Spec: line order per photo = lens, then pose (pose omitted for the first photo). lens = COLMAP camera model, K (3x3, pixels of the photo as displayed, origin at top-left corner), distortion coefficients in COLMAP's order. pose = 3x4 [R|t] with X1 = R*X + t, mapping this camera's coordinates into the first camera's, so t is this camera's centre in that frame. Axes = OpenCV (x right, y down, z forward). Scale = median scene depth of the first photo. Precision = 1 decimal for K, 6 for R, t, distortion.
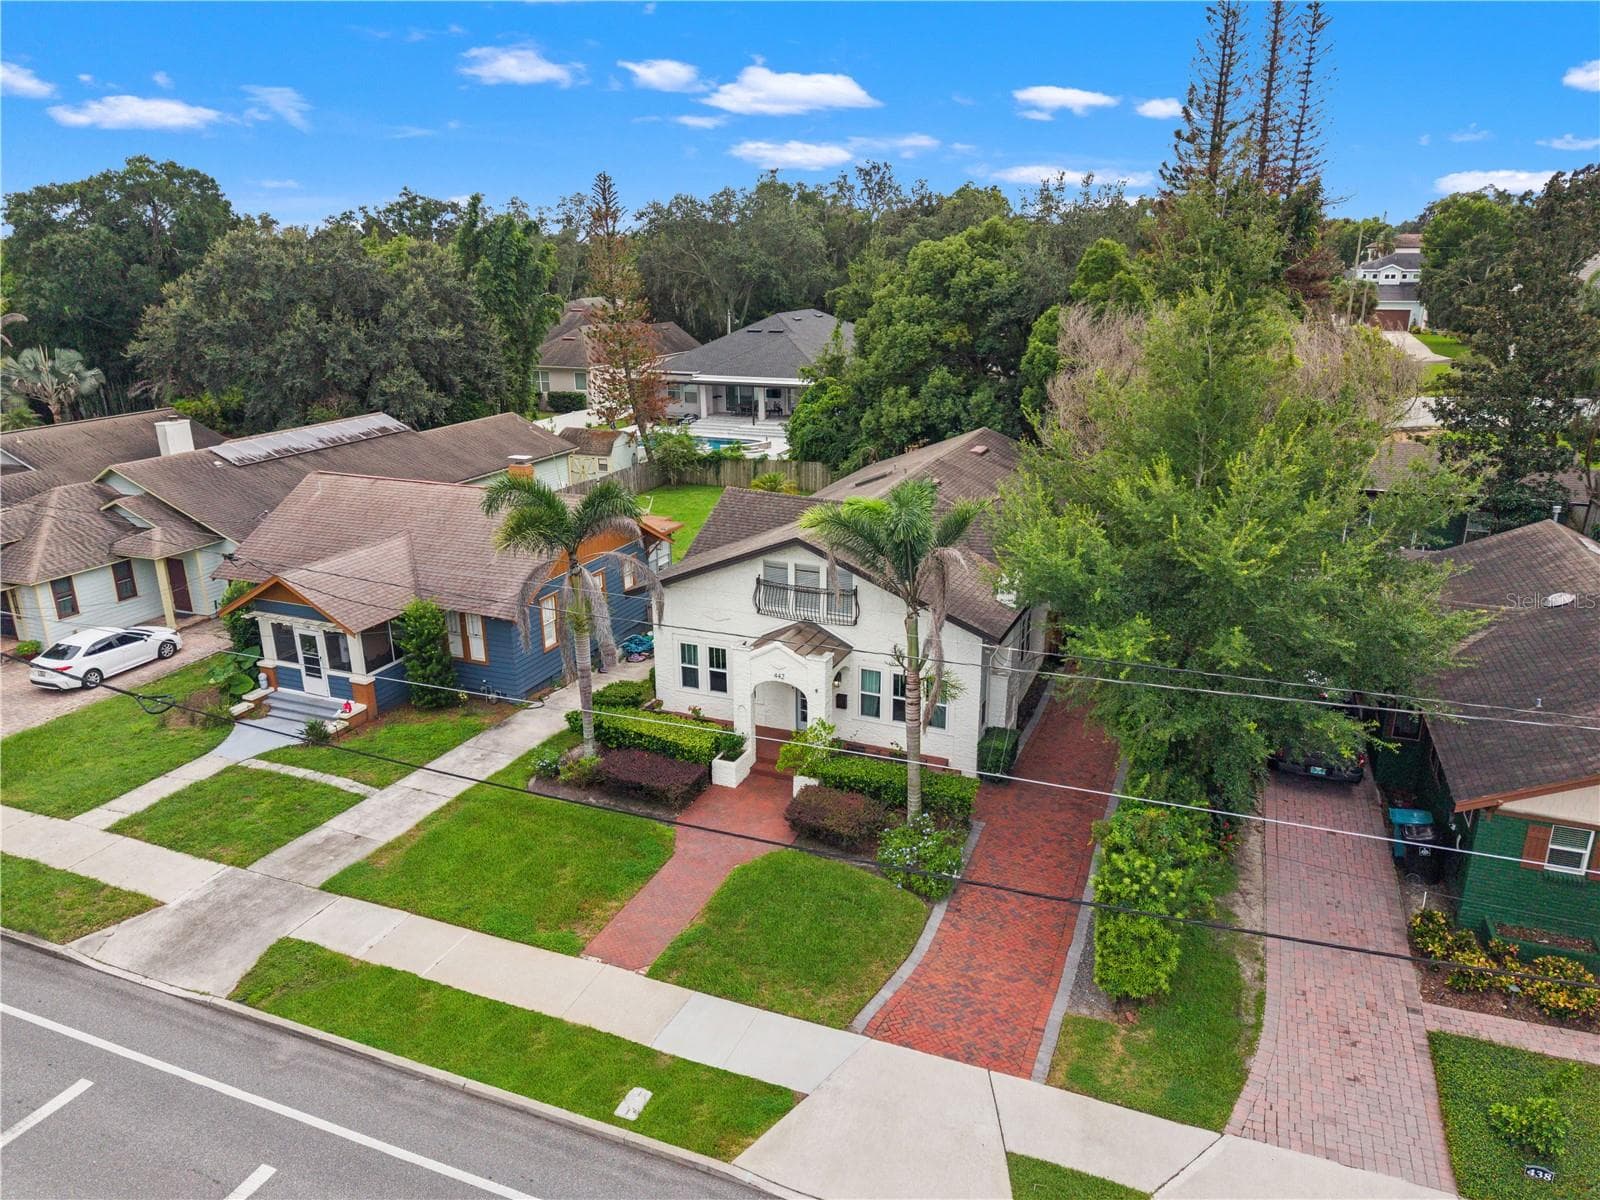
lens RADIAL K [[1071.4, 0, 796.3], [0, 1071.4, 601.7], [0, 0, 1]] dist [0.040341, -0.043429]
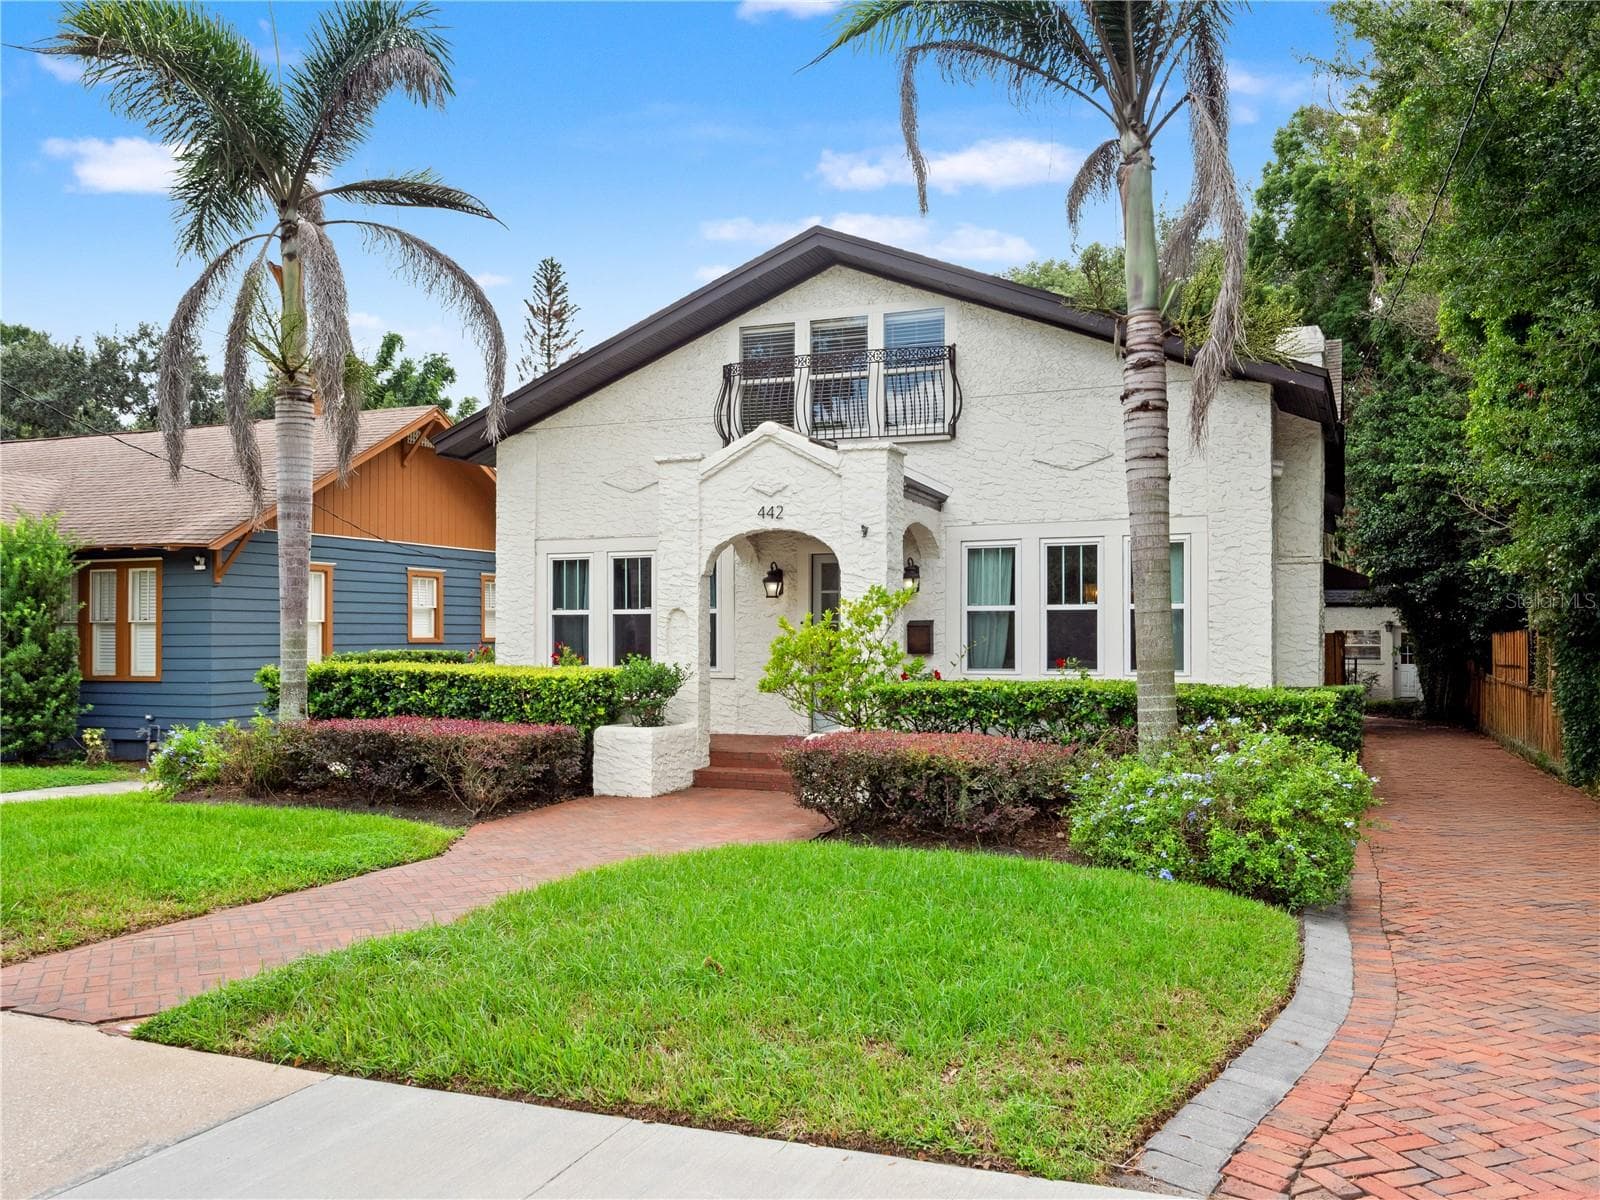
lens RADIAL K [[1312.6, 0, 808.9], [0, 1312.6, 625.1], [0, 0, 1]] dist [-0.061246, 0.140670]
pose [[0.999938, 0.010497, 0.003582, -0.002836], [-0.008788, 0.946866, -0.321509, 0.254772], [-0.006767, 0.321458, 0.946900, 0.518904]]
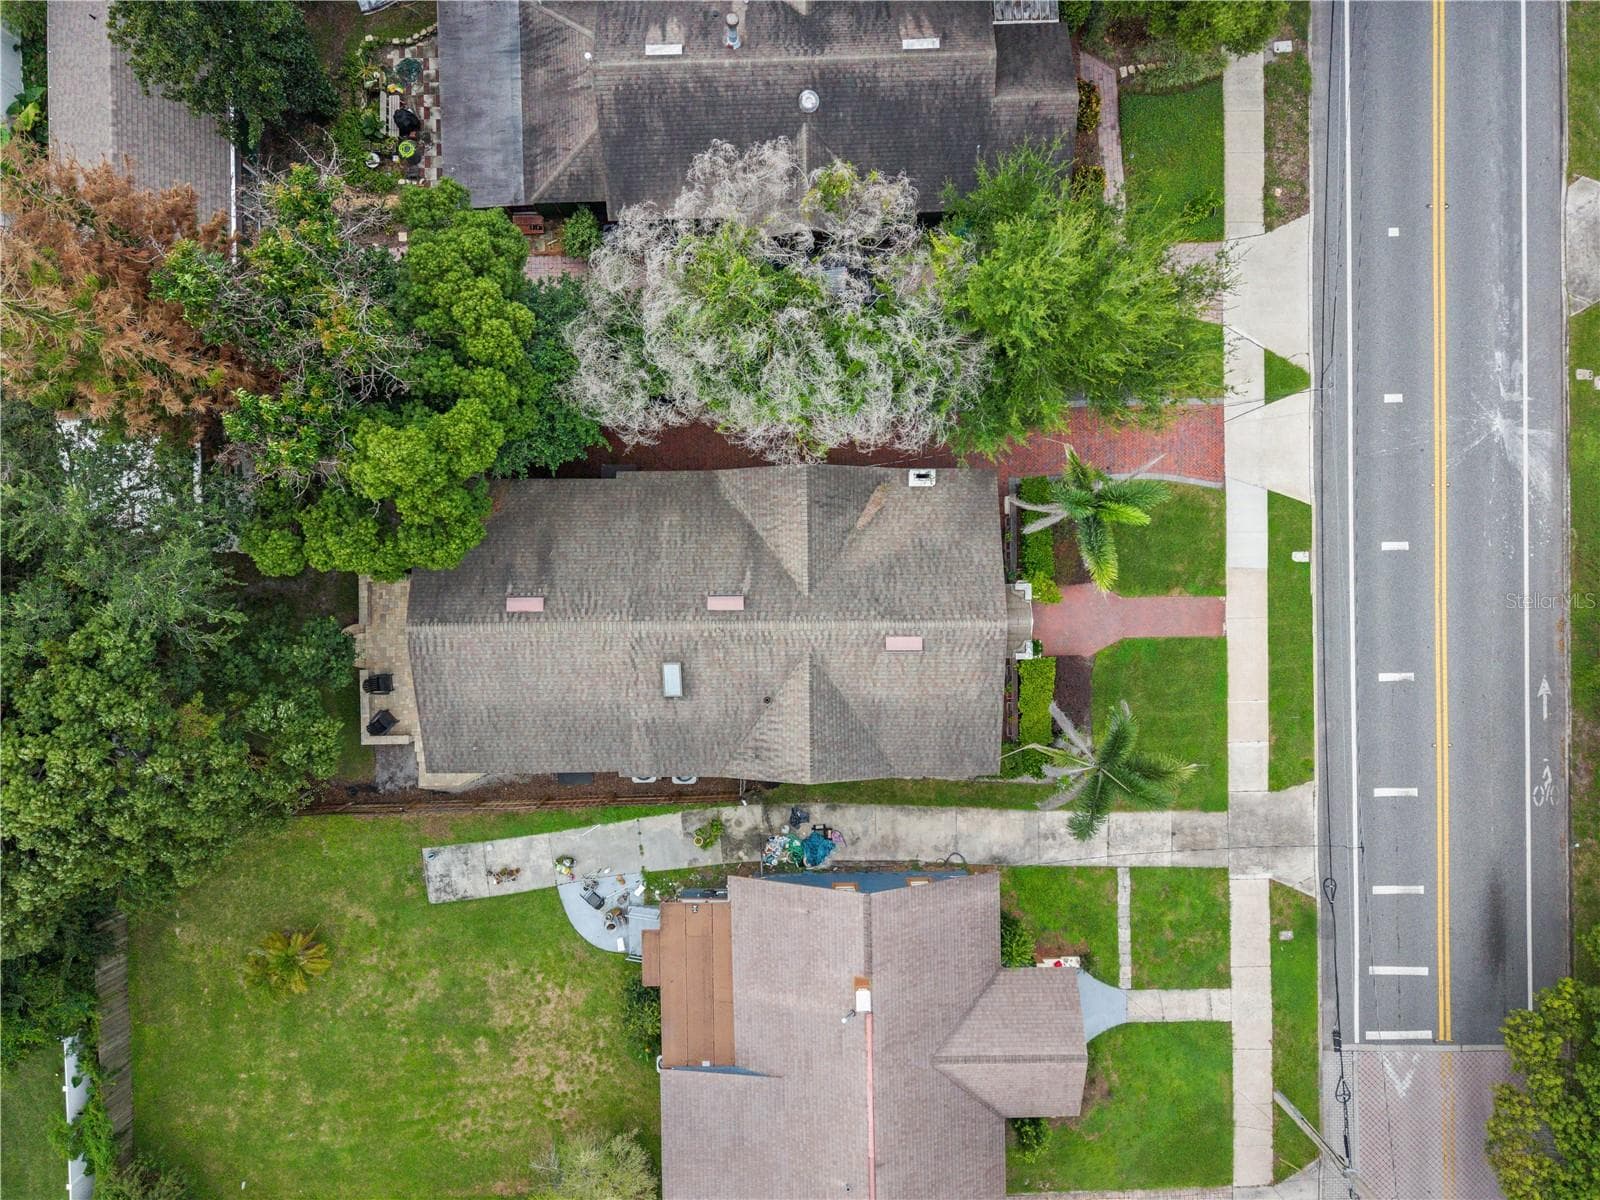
lens RADIAL K [[1071.4, 0, 796.3], [0, 1071.4, 601.7], [0, 0, 1]] dist [0.040341, -0.043429]
pose [[-0.401013, -0.916072, 0.000379, 0.122245], [0.291432, -0.127183, 0.948099, -1.290814], [-0.868479, 0.380310, 0.317975, 0.766554]]
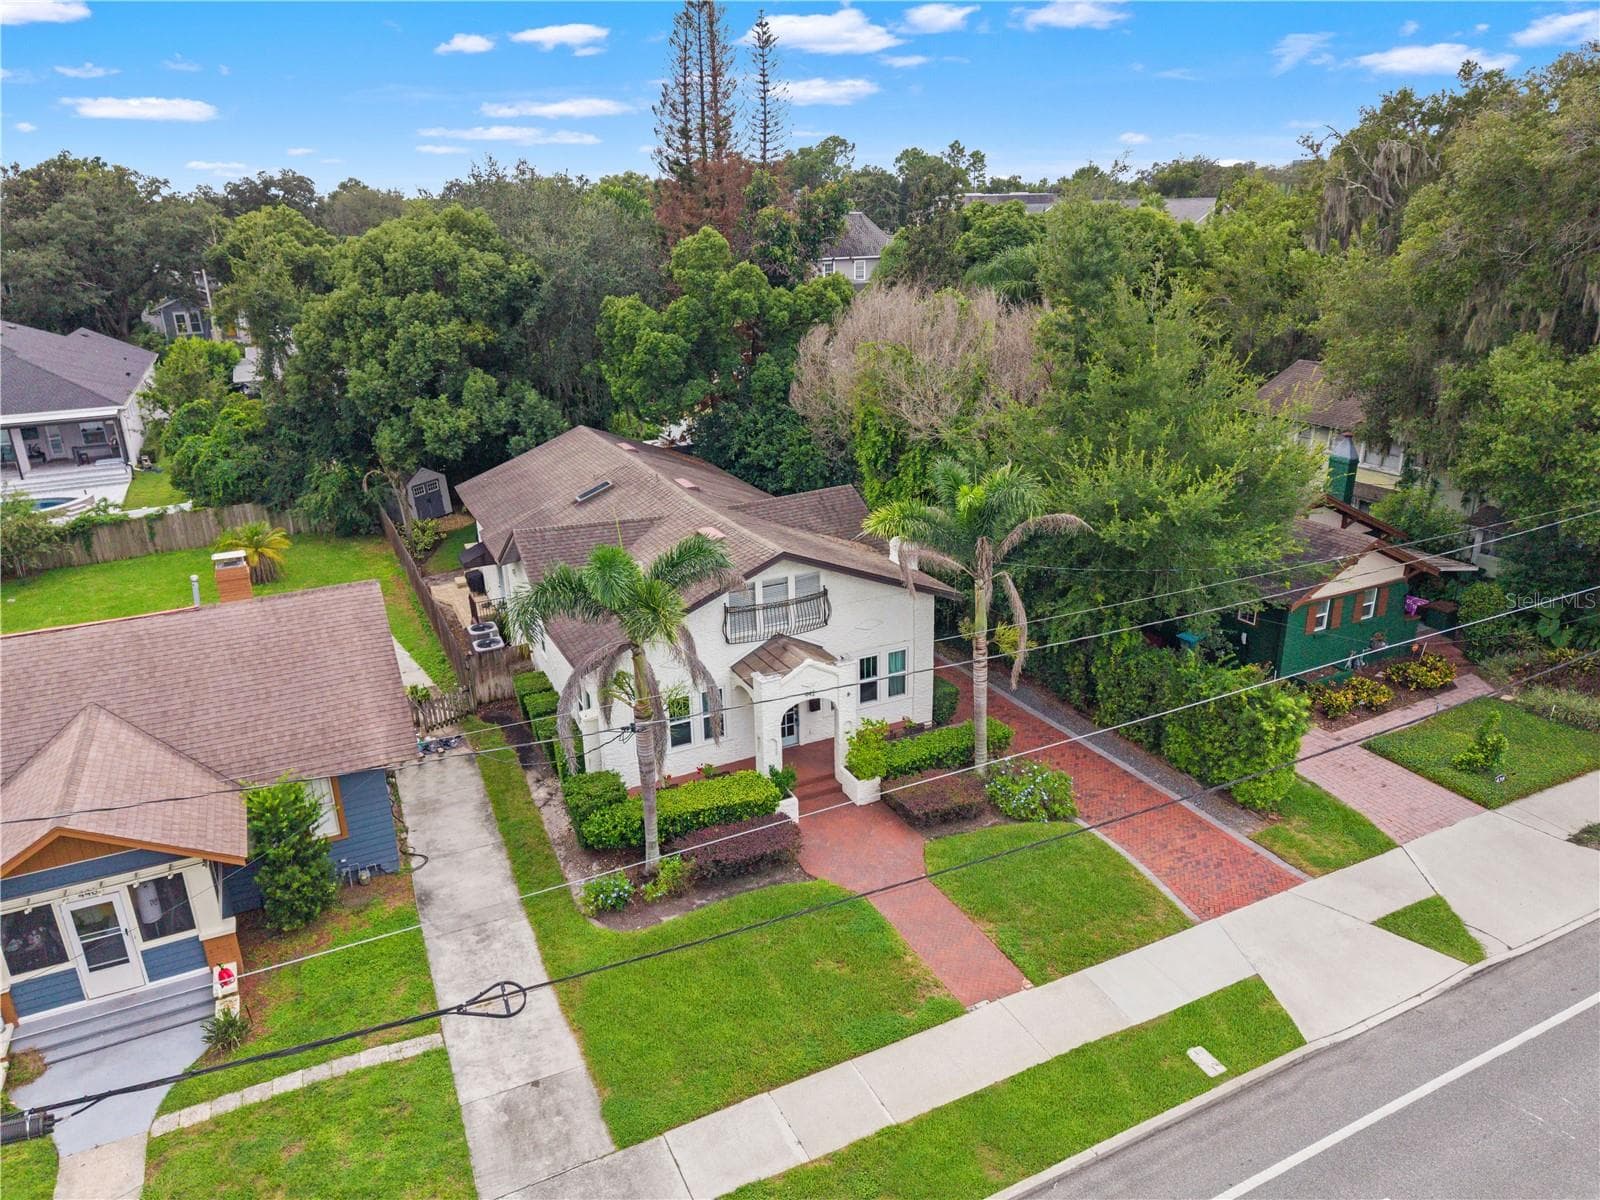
lens RADIAL K [[1071.4, 0, 796.3], [0, 1071.4, 601.7], [0, 0, 1]] dist [0.040341, -0.043429]
pose [[0.660870, -0.260763, 0.703743, -0.650255], [0.246764, 0.961061, 0.124378, -0.127330], [-0.708773, 0.091460, 0.699483, 0.306651]]
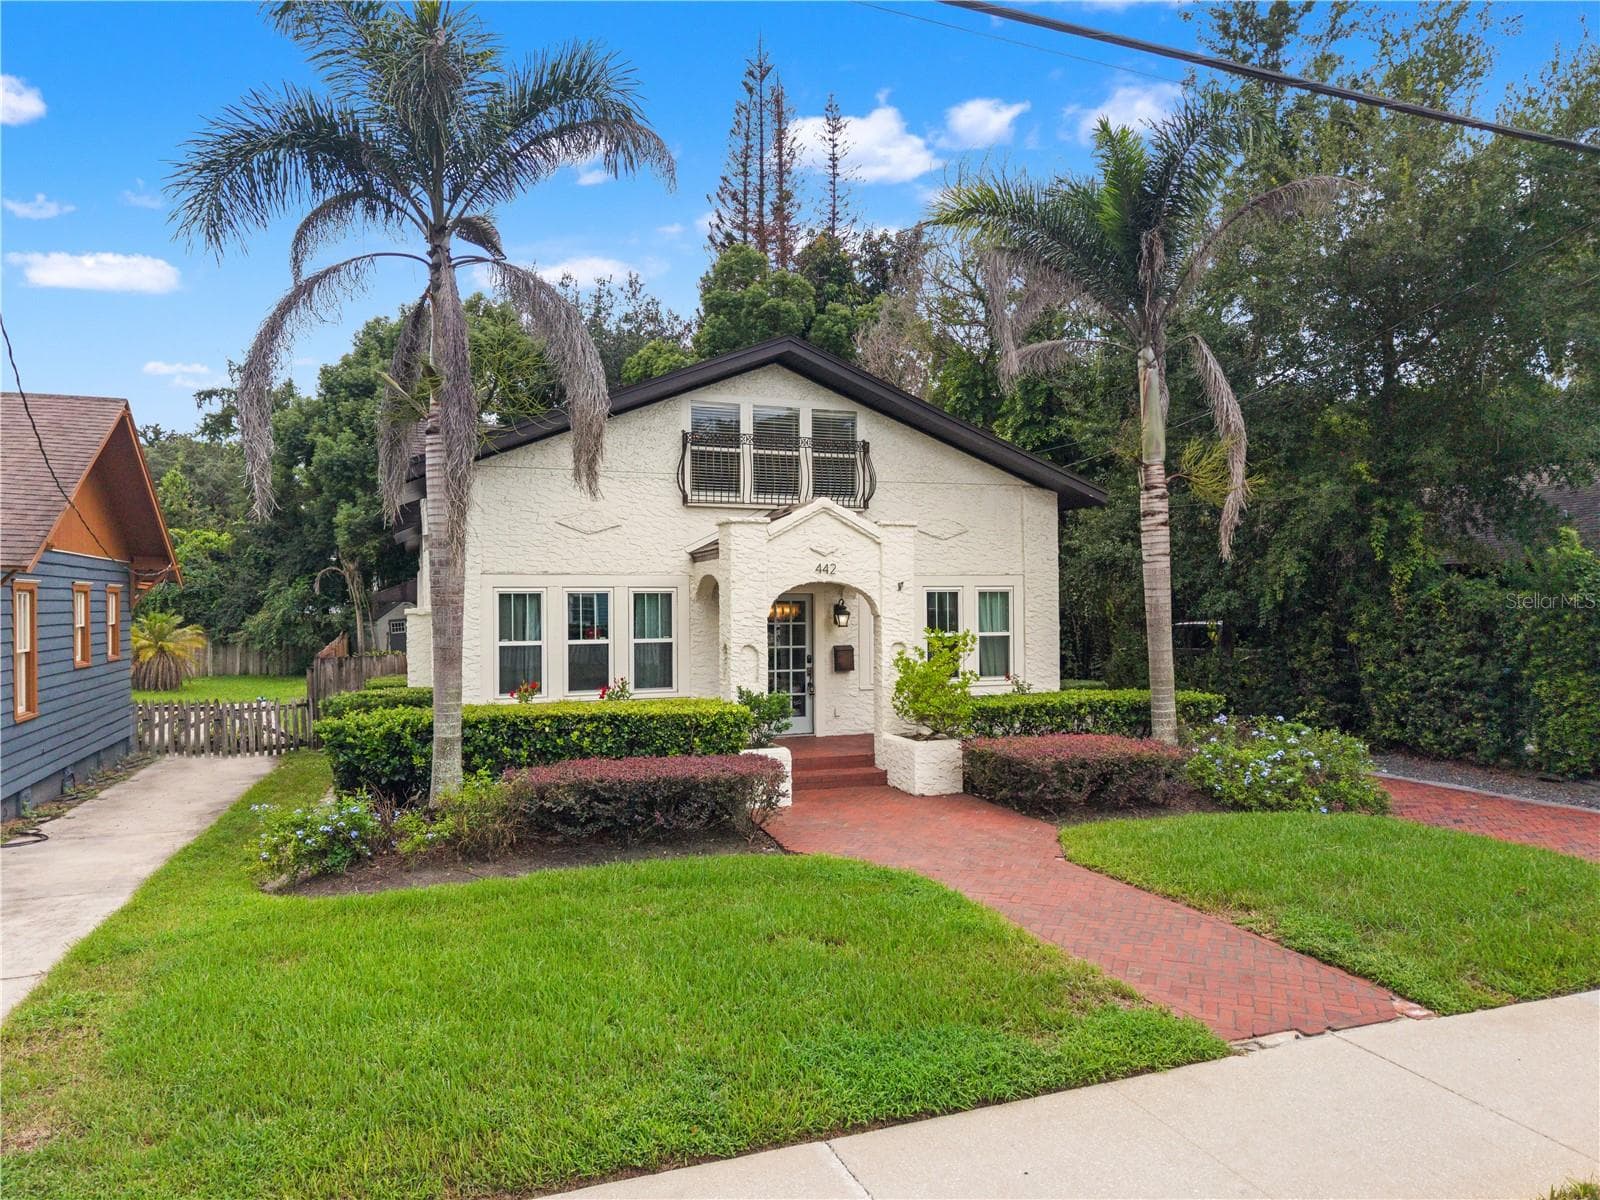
lens RADIAL K [[1079.5, 0, 793.2], [0, 1079.5, 613.2], [0, 0, 1]] dist [0.032934, -0.049460]
pose [[0.729882, -0.000524, 0.683573, -0.360207], [0.211862, 0.950931, -0.225487, 0.192502], [-0.649912, 0.309402, 0.694179, 0.625949]]
